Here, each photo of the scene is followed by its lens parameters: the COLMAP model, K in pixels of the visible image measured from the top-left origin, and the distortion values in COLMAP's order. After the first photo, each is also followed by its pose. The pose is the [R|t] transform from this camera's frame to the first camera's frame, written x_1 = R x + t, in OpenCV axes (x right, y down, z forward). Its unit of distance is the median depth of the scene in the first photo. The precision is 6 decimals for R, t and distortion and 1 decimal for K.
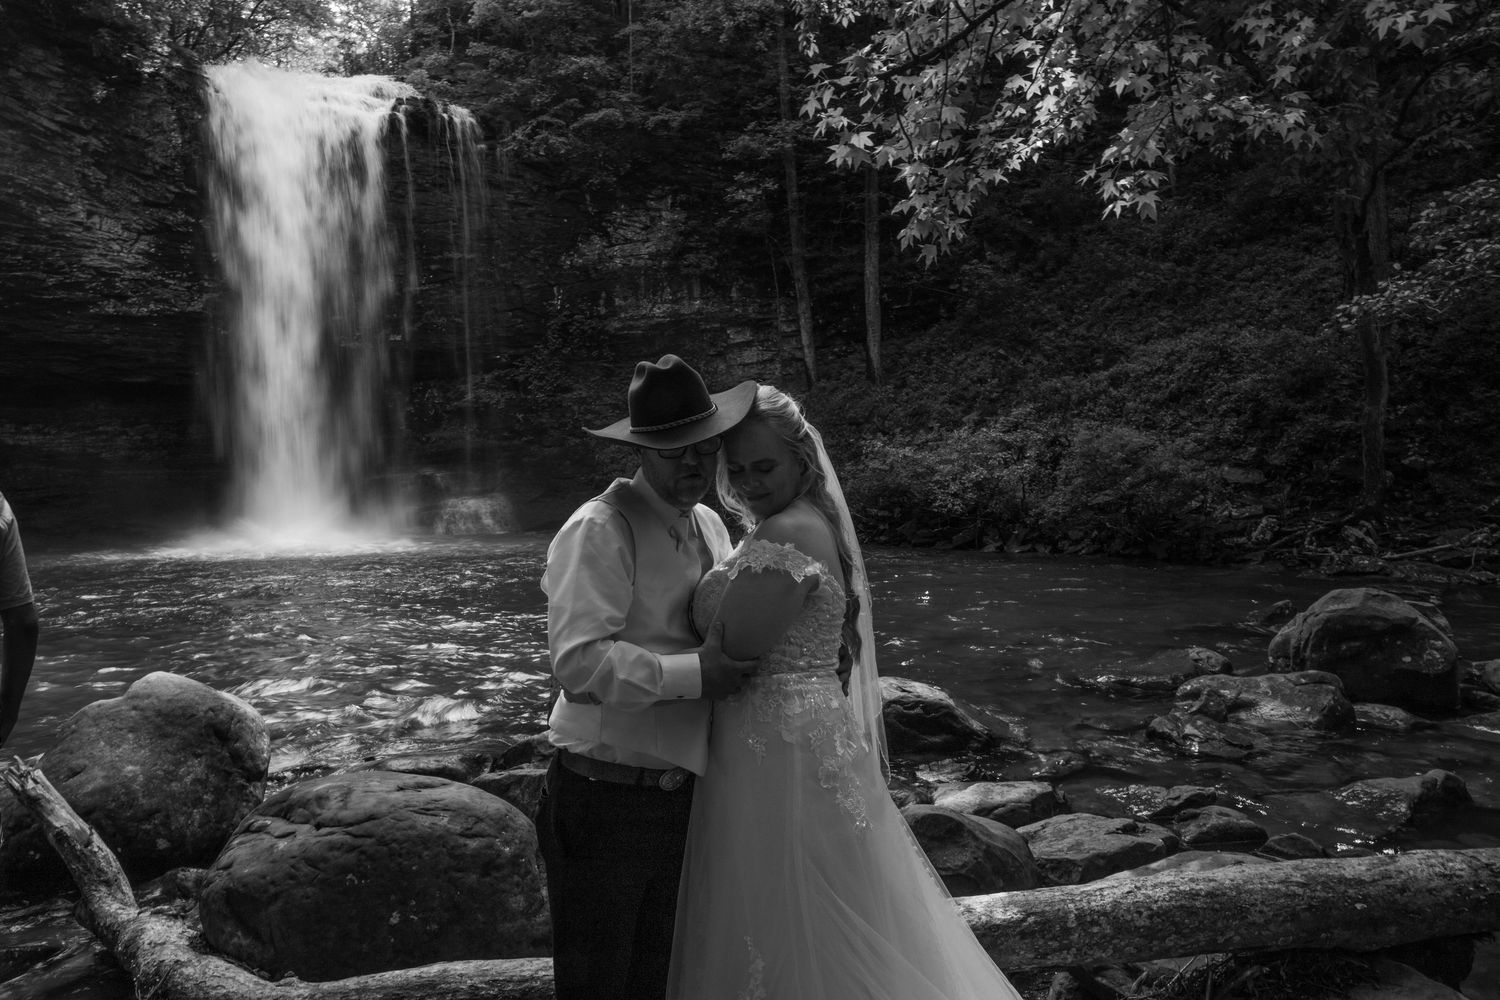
lens RADIAL K [[1031.0, 0, 764.0], [0, 1031.0, 502.6], [0, 0, 1]] dist [-0.095003, 0.067705]
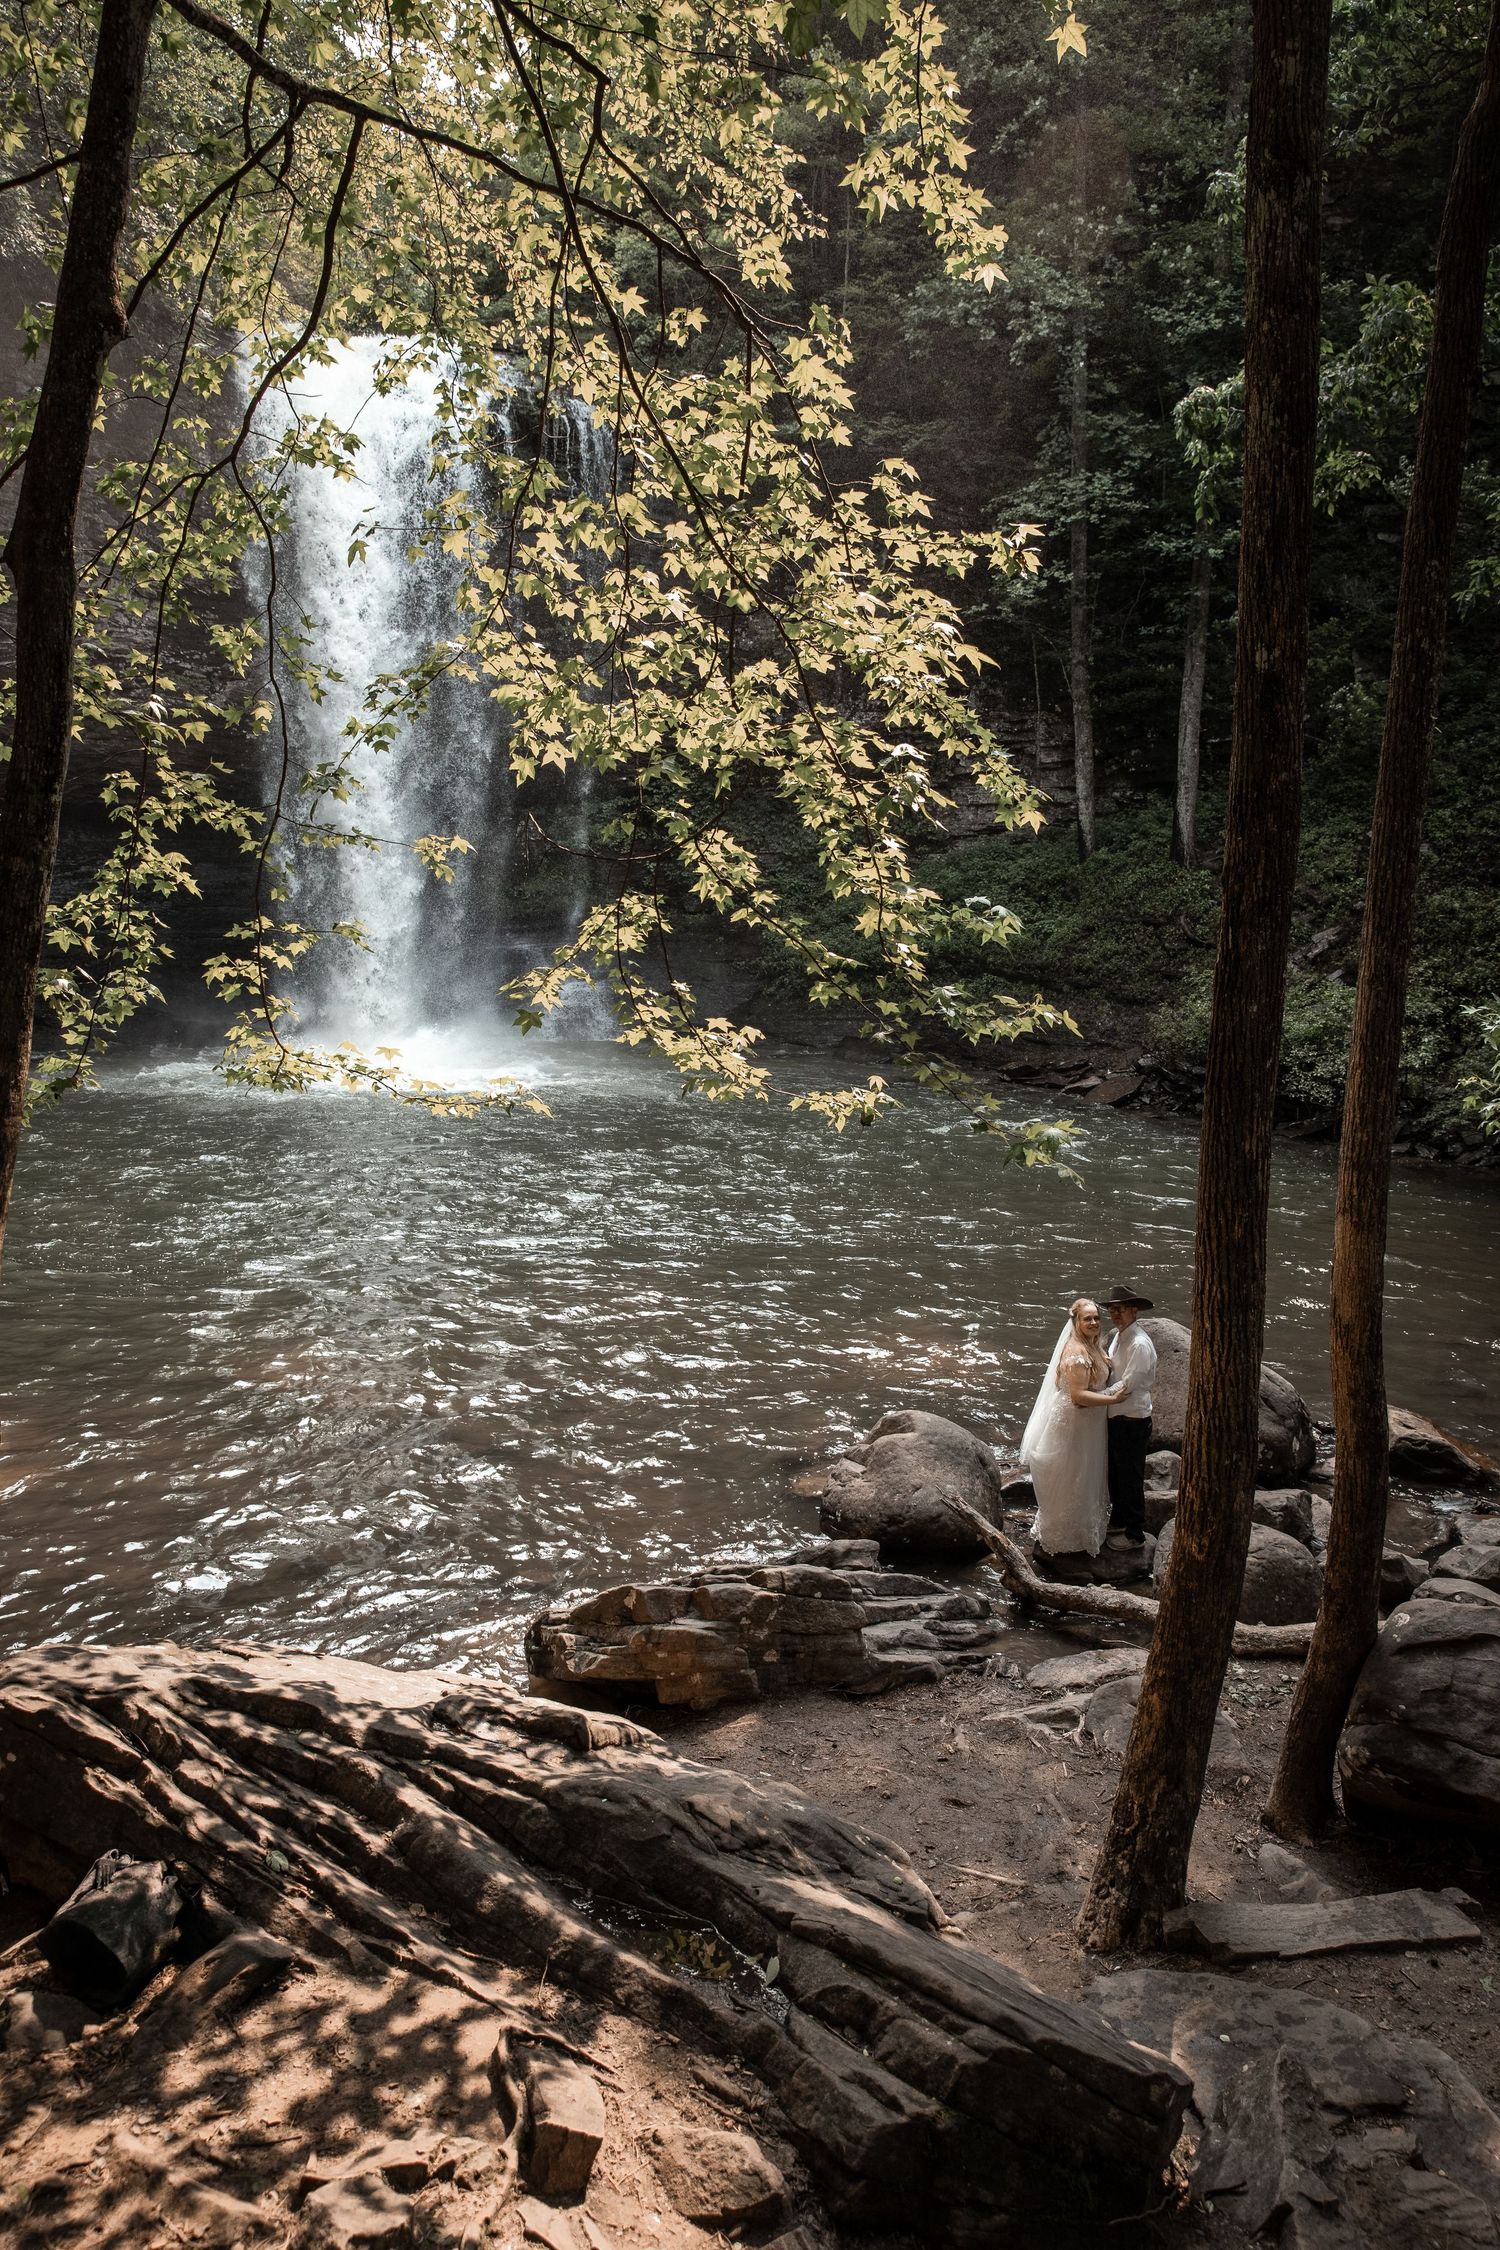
lens RADIAL K [[1641.4, 0, 795.5], [0, 1641.4, 1157.2], [0, 0, 1]] dist [-0.039936, 0.002736]
pose [[0.996741, 0.060302, -0.053590, -0.082551], [-0.052212, 0.988589, 0.141303, -0.060517], [0.061499, -0.138044, 0.988515, -0.150215]]
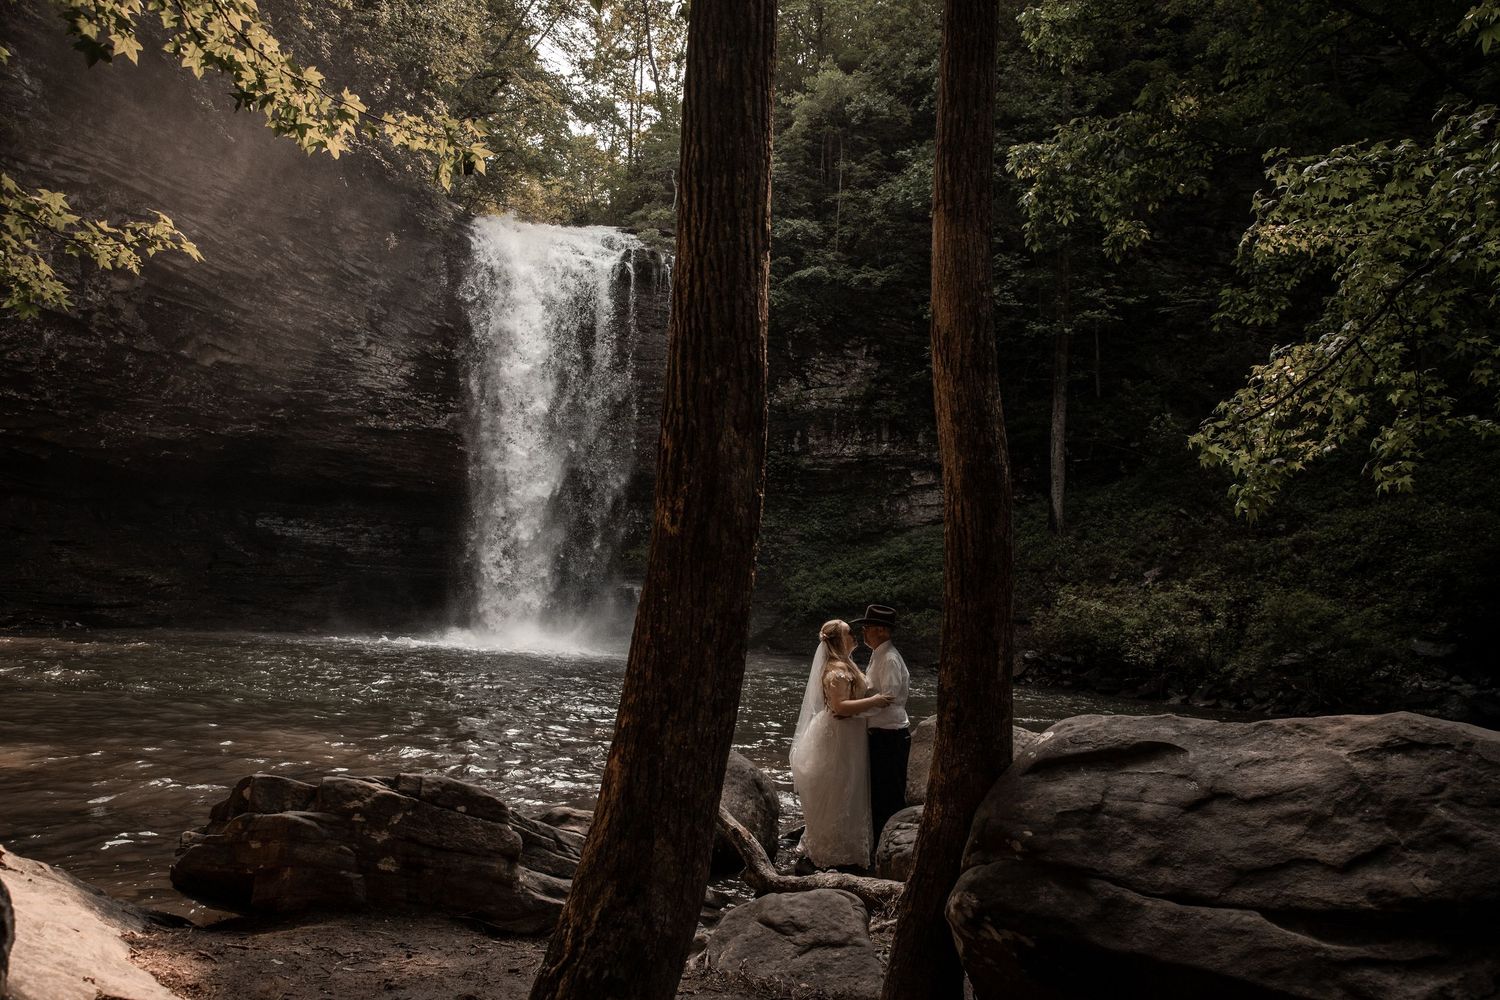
lens RADIAL K [[1031.0, 0, 761.4], [0, 1031.0, 510.2], [0, 0, 1]] dist [-0.095003, 0.067705]
pose [[0.987530, 0.060839, -0.145198, -0.038147], [-0.077217, 0.990931, -0.109970, -0.001117], [0.137191, 0.119811, 0.983272, -0.069063]]
